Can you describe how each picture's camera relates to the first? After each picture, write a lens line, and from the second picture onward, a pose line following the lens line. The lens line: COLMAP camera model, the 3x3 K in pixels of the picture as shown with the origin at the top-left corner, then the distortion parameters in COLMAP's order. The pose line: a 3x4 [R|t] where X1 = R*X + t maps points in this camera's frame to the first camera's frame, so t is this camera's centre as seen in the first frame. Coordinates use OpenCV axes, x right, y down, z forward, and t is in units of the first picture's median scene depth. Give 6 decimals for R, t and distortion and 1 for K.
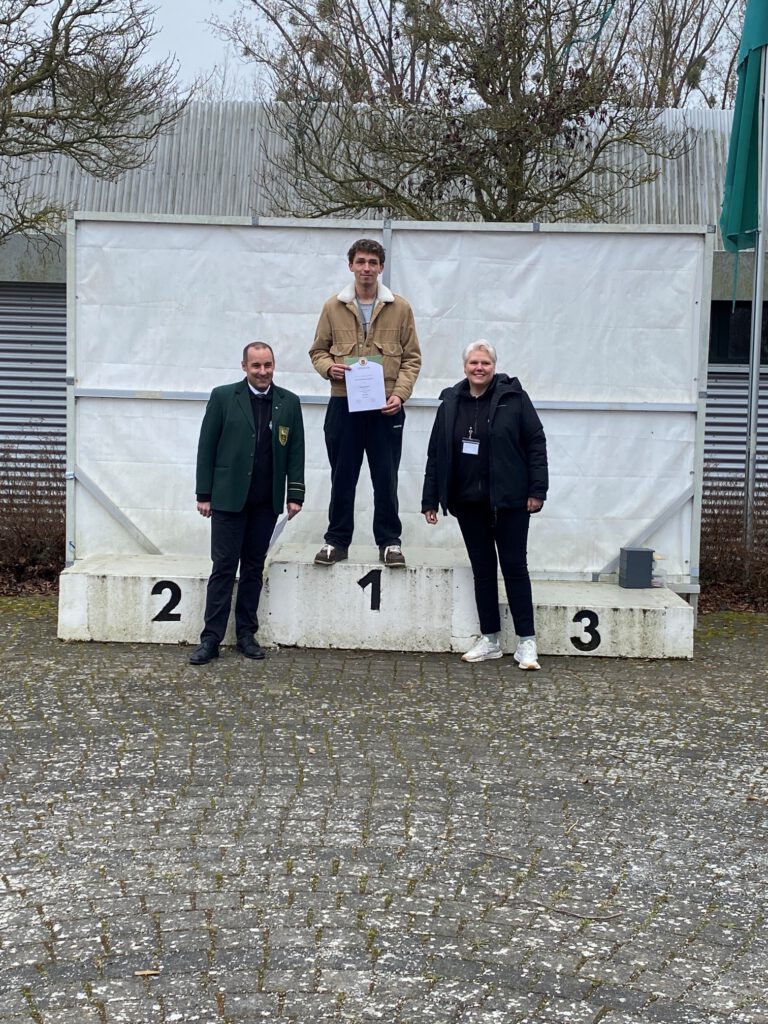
lens RADIAL K [[1404.2, 0, 378.7], [0, 1404.2, 499.9], [0, 0, 1]] dist [0.095400, 0.000000]
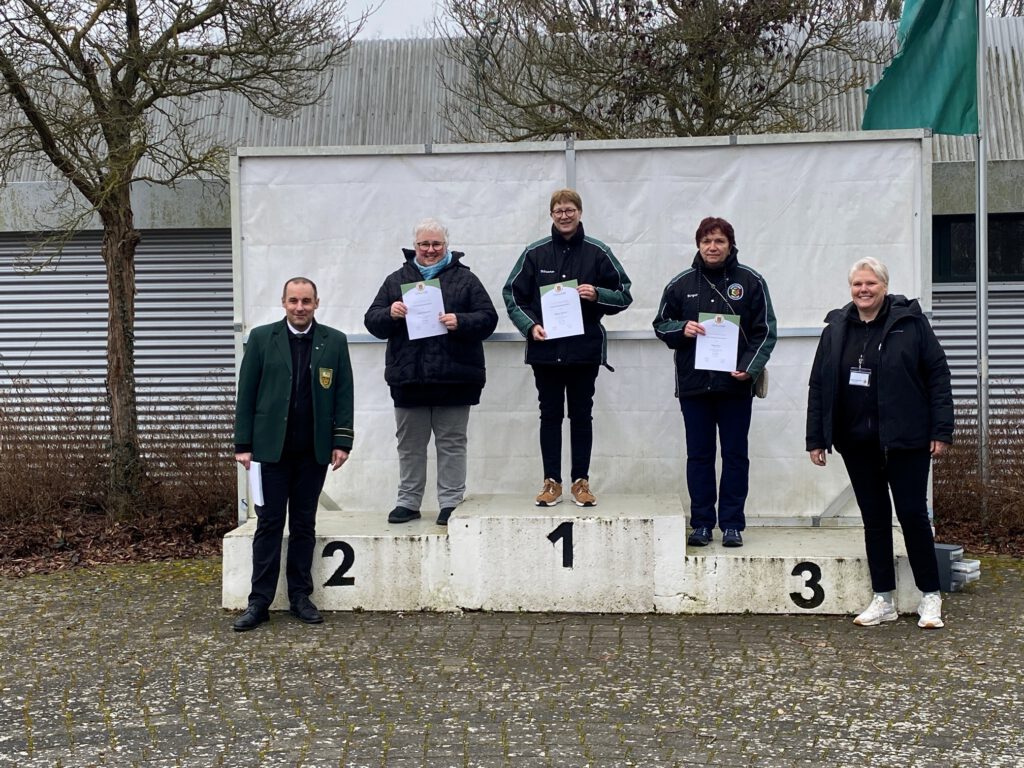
lens RADIAL K [[1364.1, 0, 509.3], [0, 1364.1, 381.1], [0, 0, 1]] dist [0.089719, 0.000000]
pose [[0.997247, -0.035690, -0.064995, 0.019107], [0.033065, 0.998611, -0.041026, -0.005532], [0.066369, 0.038764, 0.997042, 0.109211]]
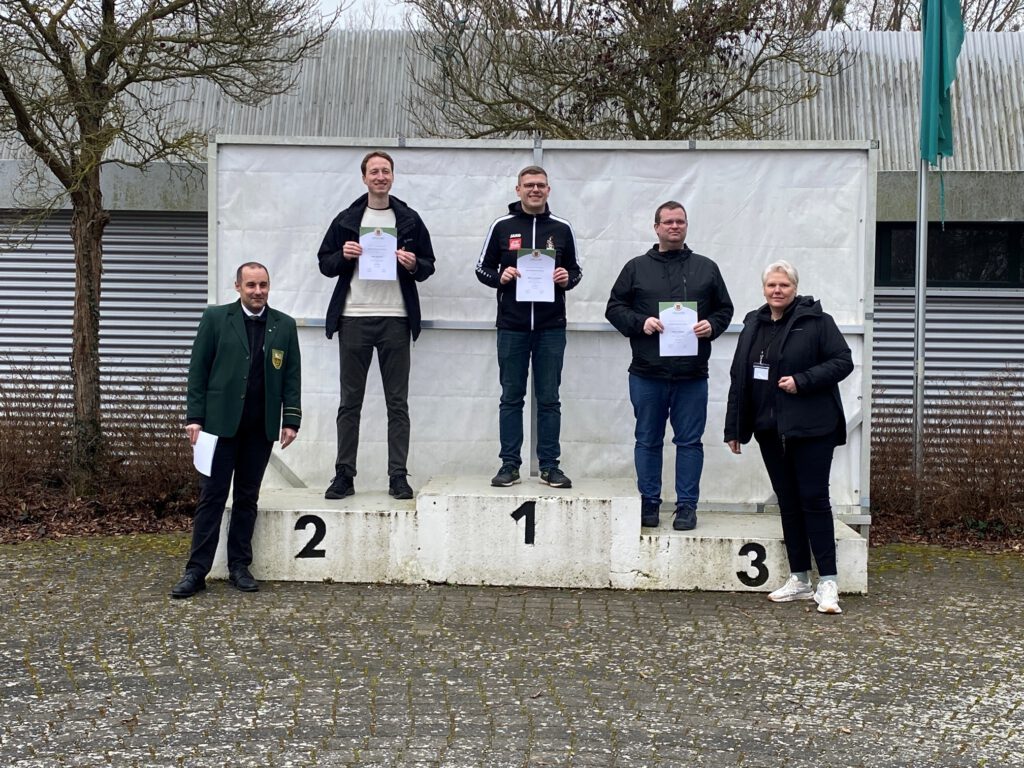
lens RADIAL K [[1404.2, 0, 507.9], [0, 1404.2, 373.2], [0, 0, 1]] dist [0.095400, 0.000000]
pose [[0.999843, -0.009554, -0.014912, -0.001751], [0.008898, 0.999015, -0.043468, 0.003690], [0.015313, 0.043328, 0.998944, 0.040952]]
